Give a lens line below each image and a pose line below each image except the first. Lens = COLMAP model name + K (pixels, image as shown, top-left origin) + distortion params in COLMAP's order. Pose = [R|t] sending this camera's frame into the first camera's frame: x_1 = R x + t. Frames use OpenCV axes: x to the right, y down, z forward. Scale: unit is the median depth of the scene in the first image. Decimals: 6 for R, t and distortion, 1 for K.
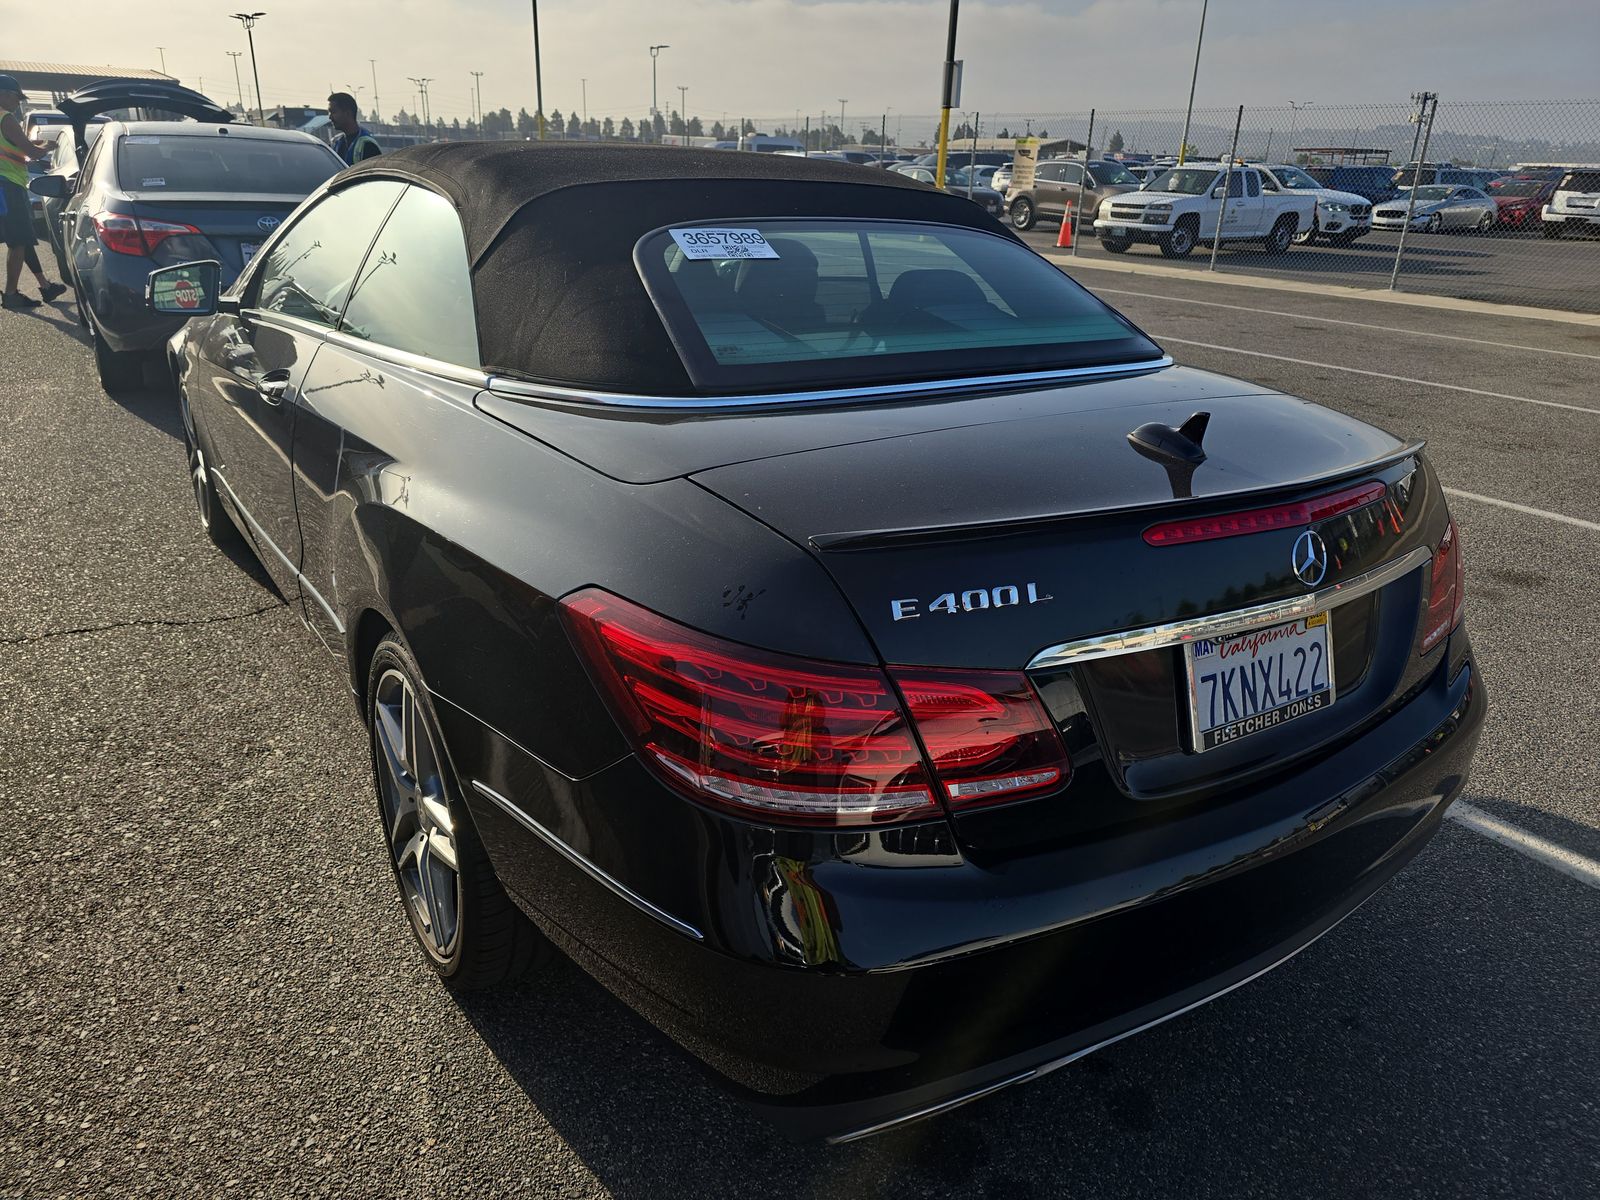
lens RADIAL K [[1138.4, 0, 800.0], [0, 1138.4, 600.0], [0, 0, 1]] dist [0.052556, -0.041894]
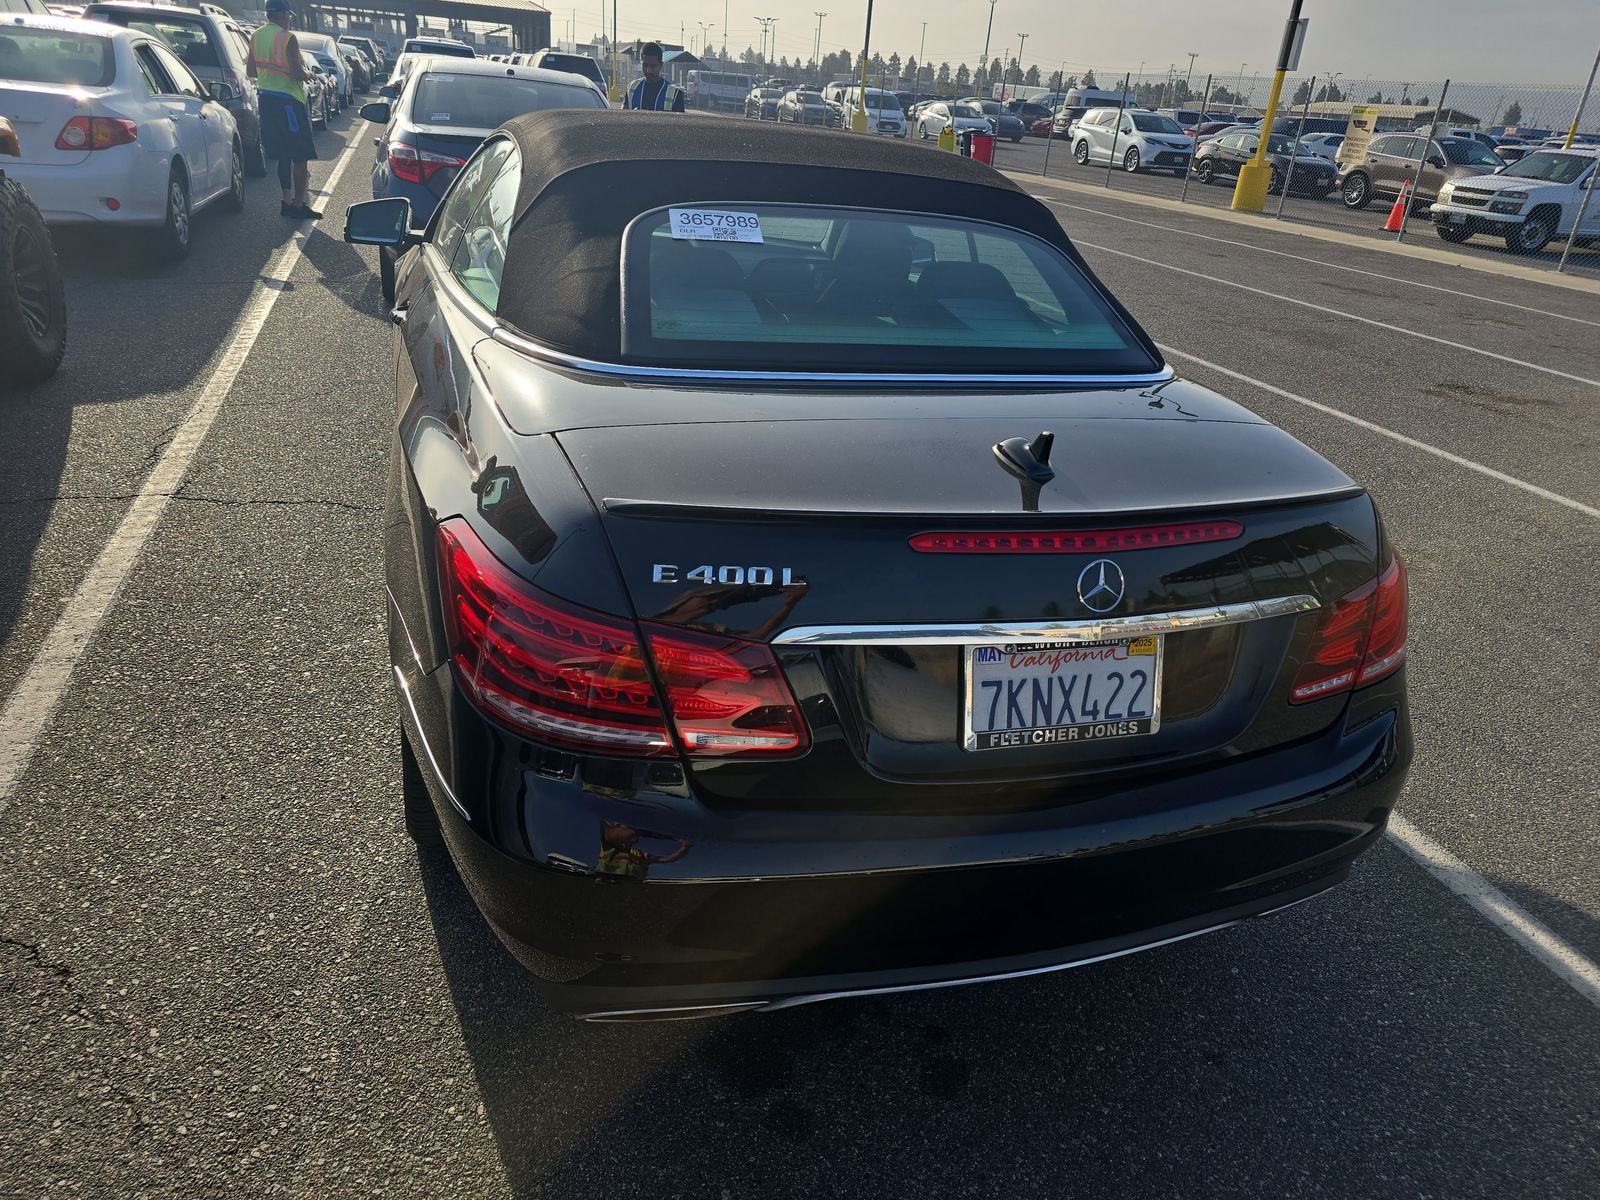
lens RADIAL K [[1138.4, 0, 800.0], [0, 1138.4, 600.0], [0, 0, 1]] dist [0.052556, -0.041894]
pose [[0.960565, 0.153691, -0.231720, 0.311136], [-0.144223, 0.987881, 0.057366, -0.032090], [0.237728, -0.021684, 0.971090, -0.046855]]
